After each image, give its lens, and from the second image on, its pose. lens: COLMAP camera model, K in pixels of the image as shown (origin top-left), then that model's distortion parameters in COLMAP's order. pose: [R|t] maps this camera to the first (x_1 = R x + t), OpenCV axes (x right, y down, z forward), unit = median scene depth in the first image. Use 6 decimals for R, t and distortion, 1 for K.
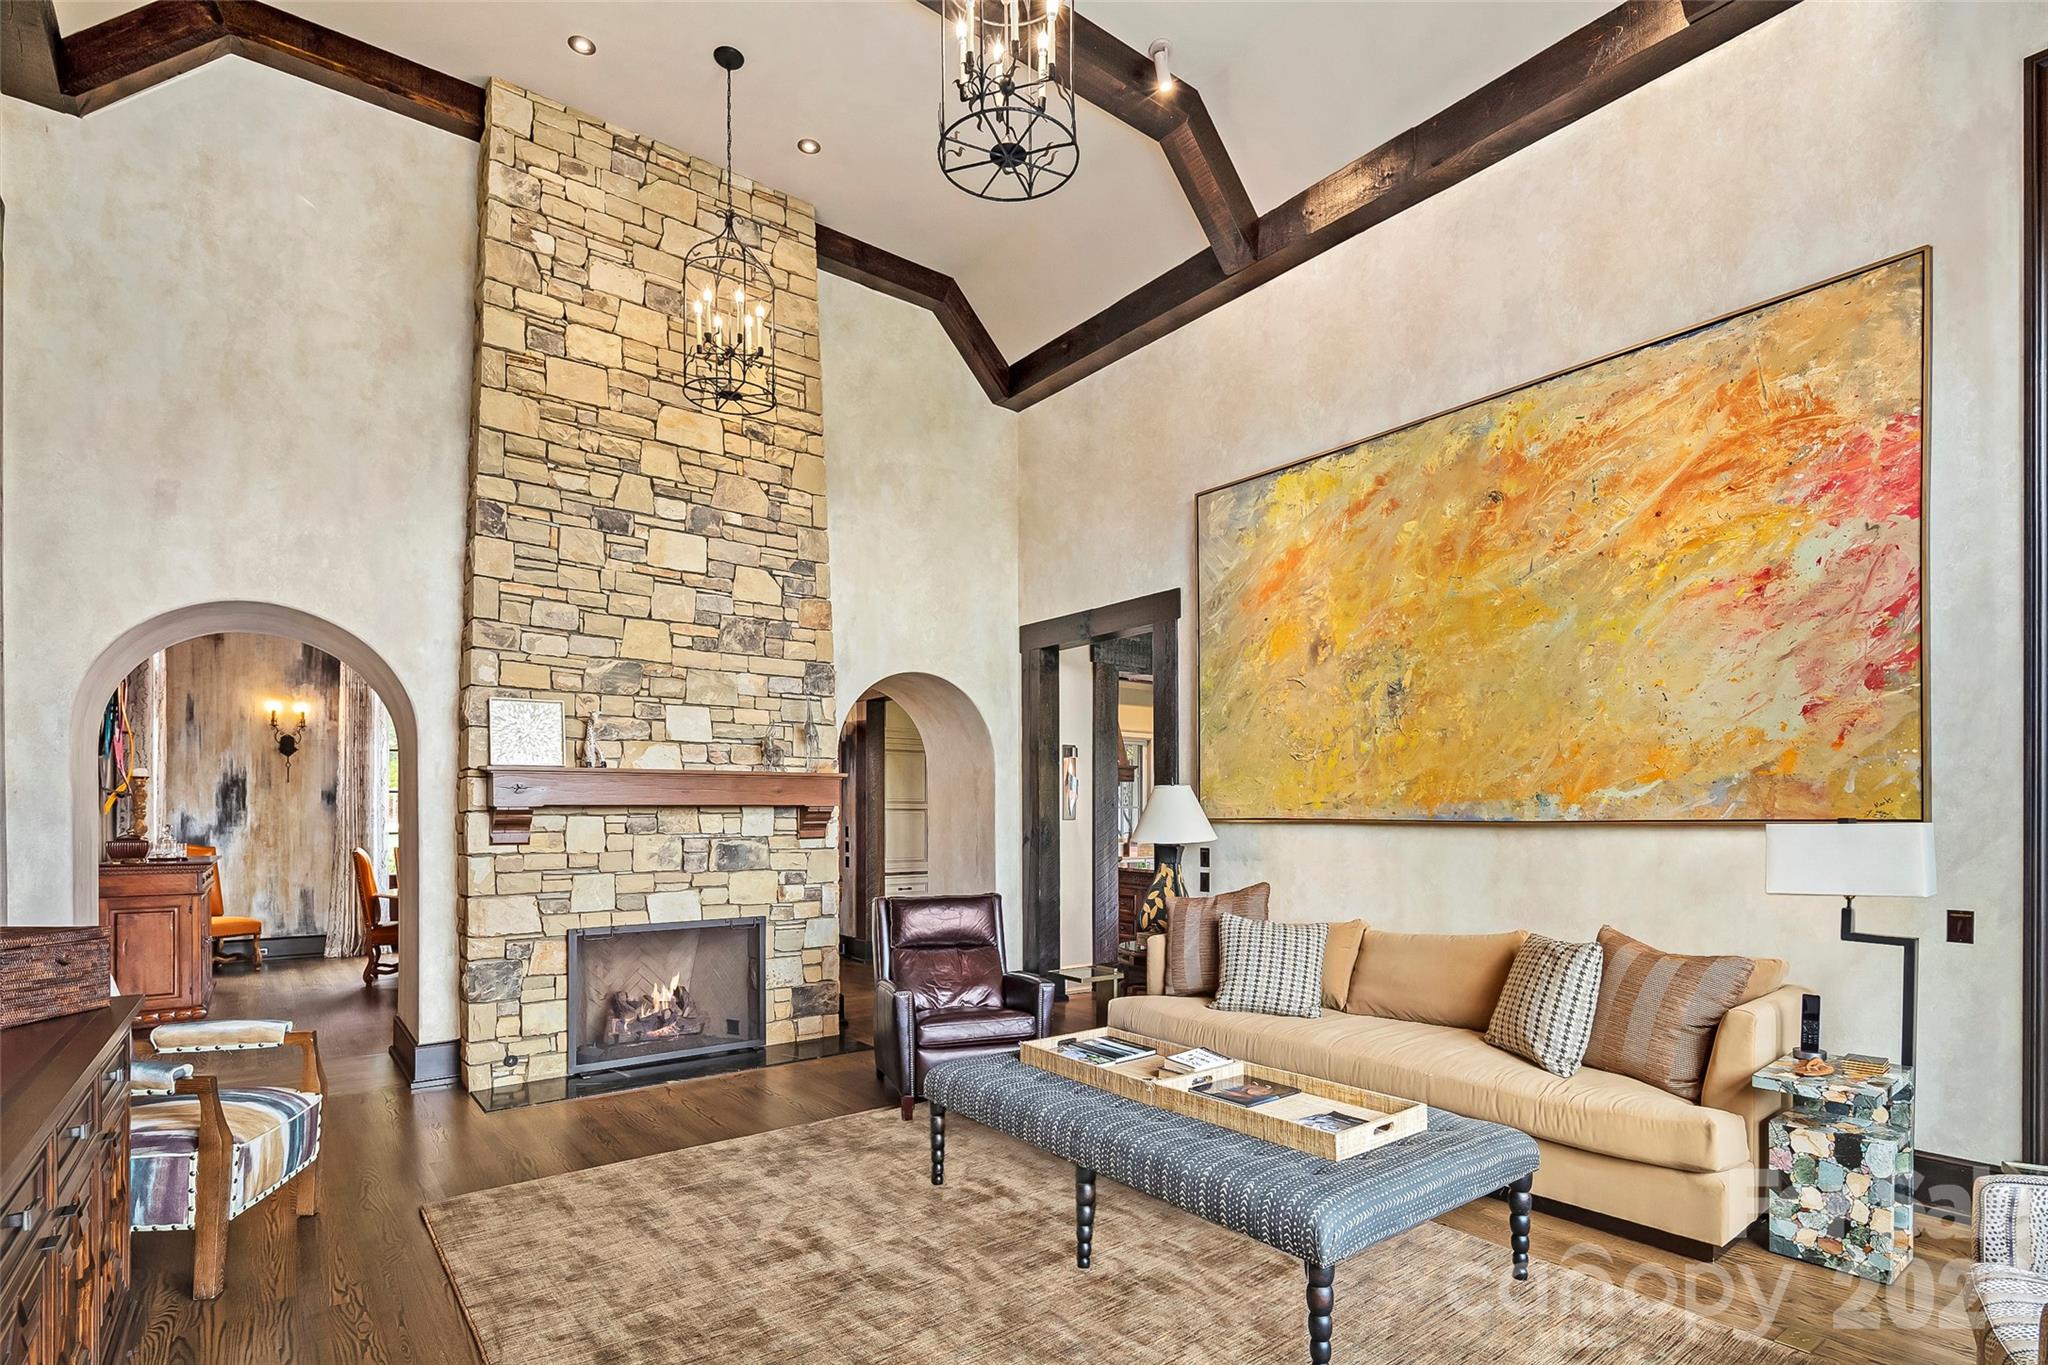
lens RADIAL K [[997.9, 0, 1038.7], [0, 997.9, 684.1], [0, 0, 1]] dist [0.015456, -0.001063]
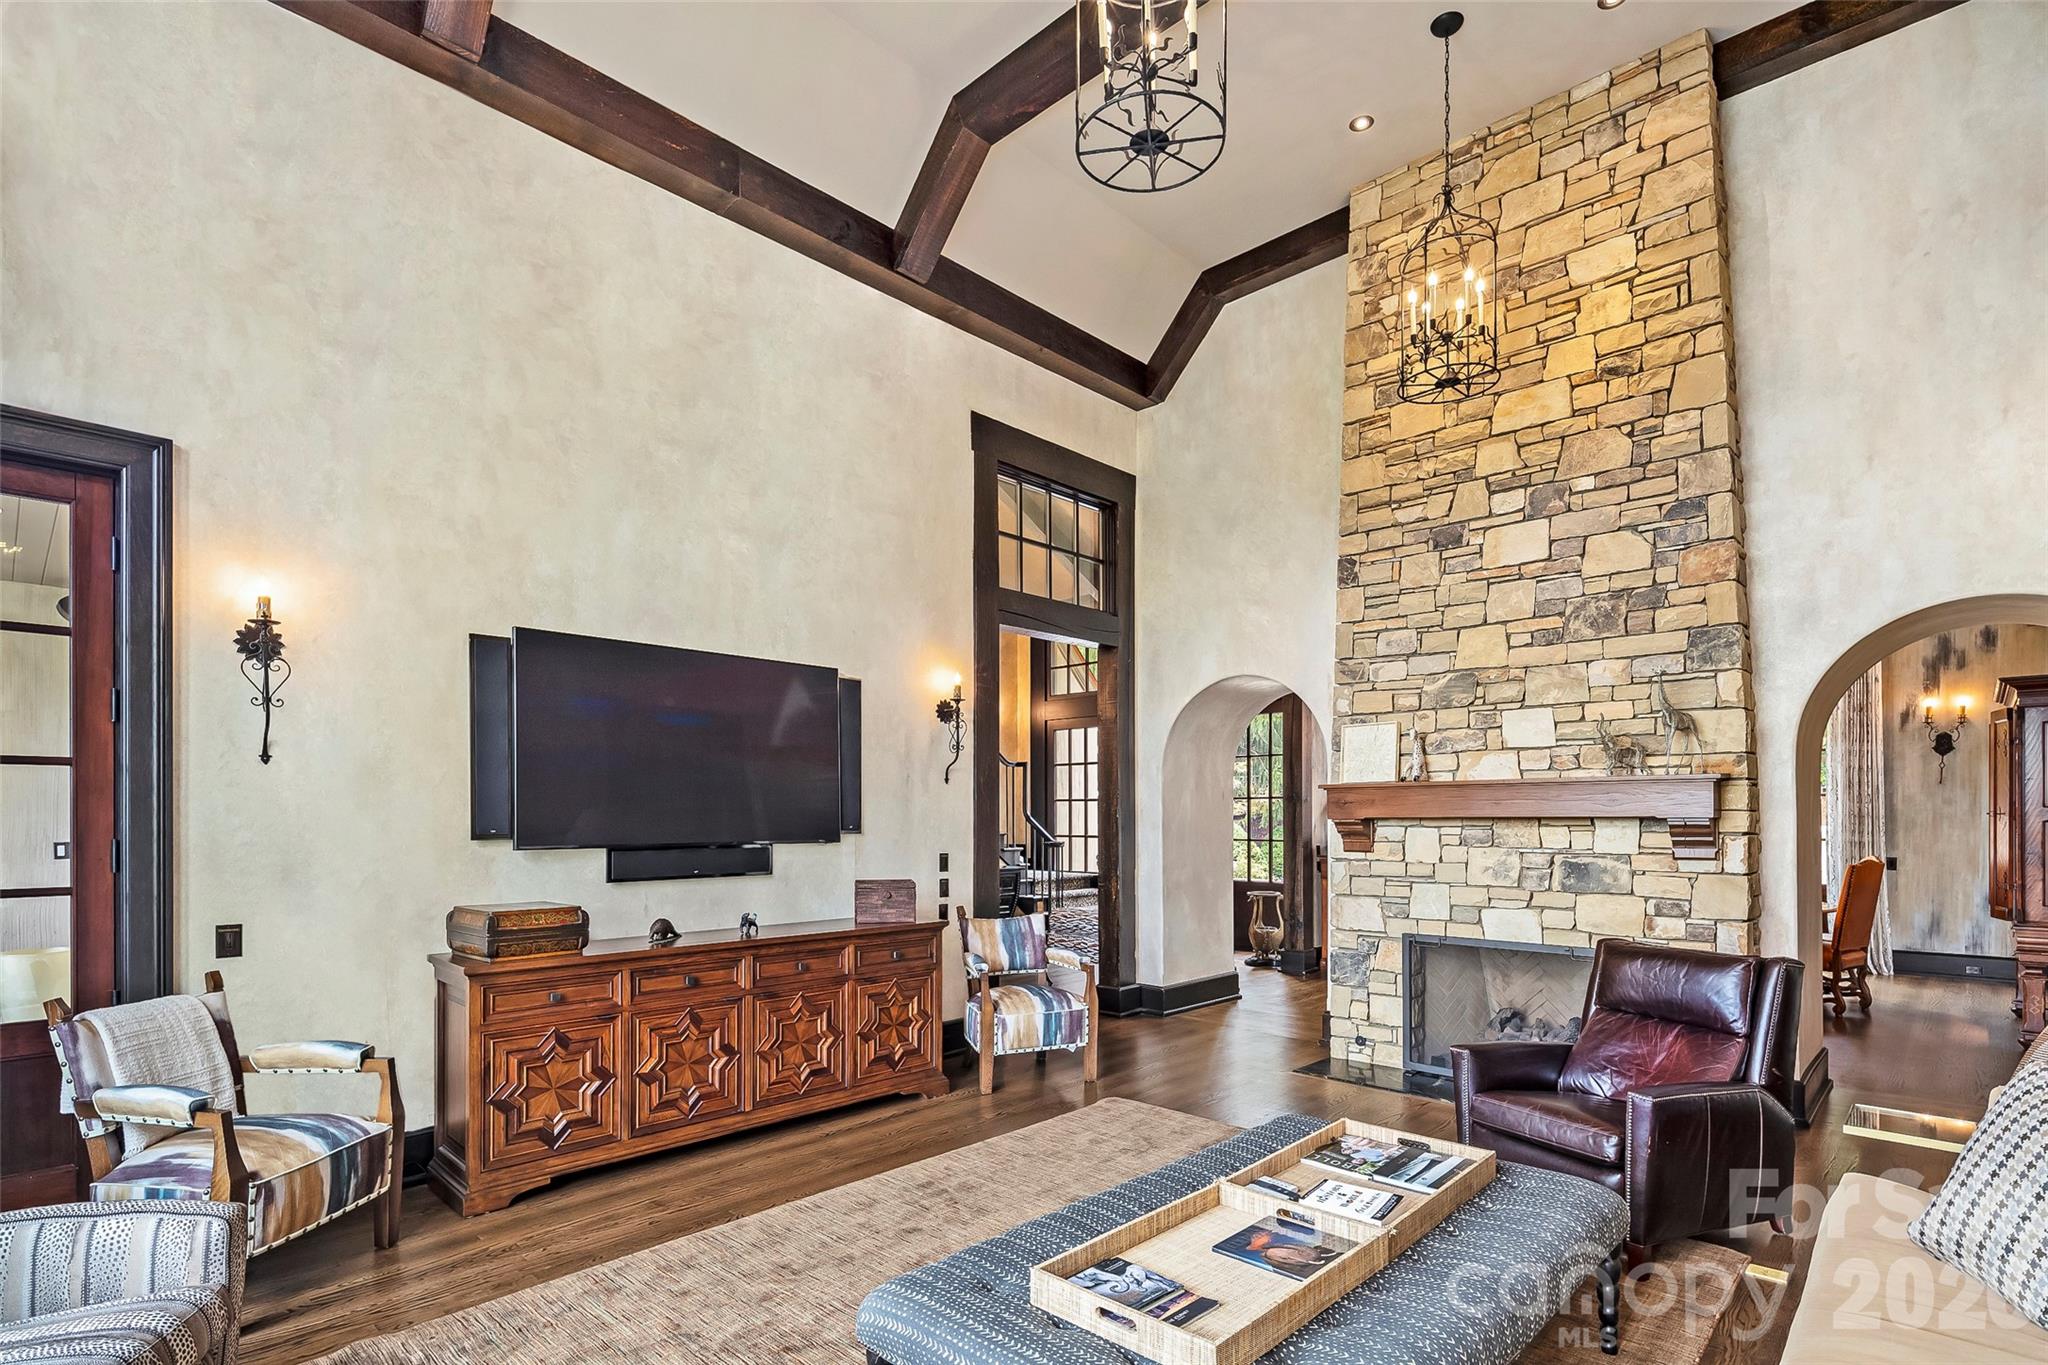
lens RADIAL K [[997.9, 0, 1040.8], [0, 997.9, 687.8], [0, 0, 1]] dist [0.015456, -0.001063]
pose [[0.152730, -0.128056, -0.979936, 0.492585], [0.129342, 0.985631, -0.108642, 0.045615], [0.979768, -0.110154, 0.167098, 0.413112]]
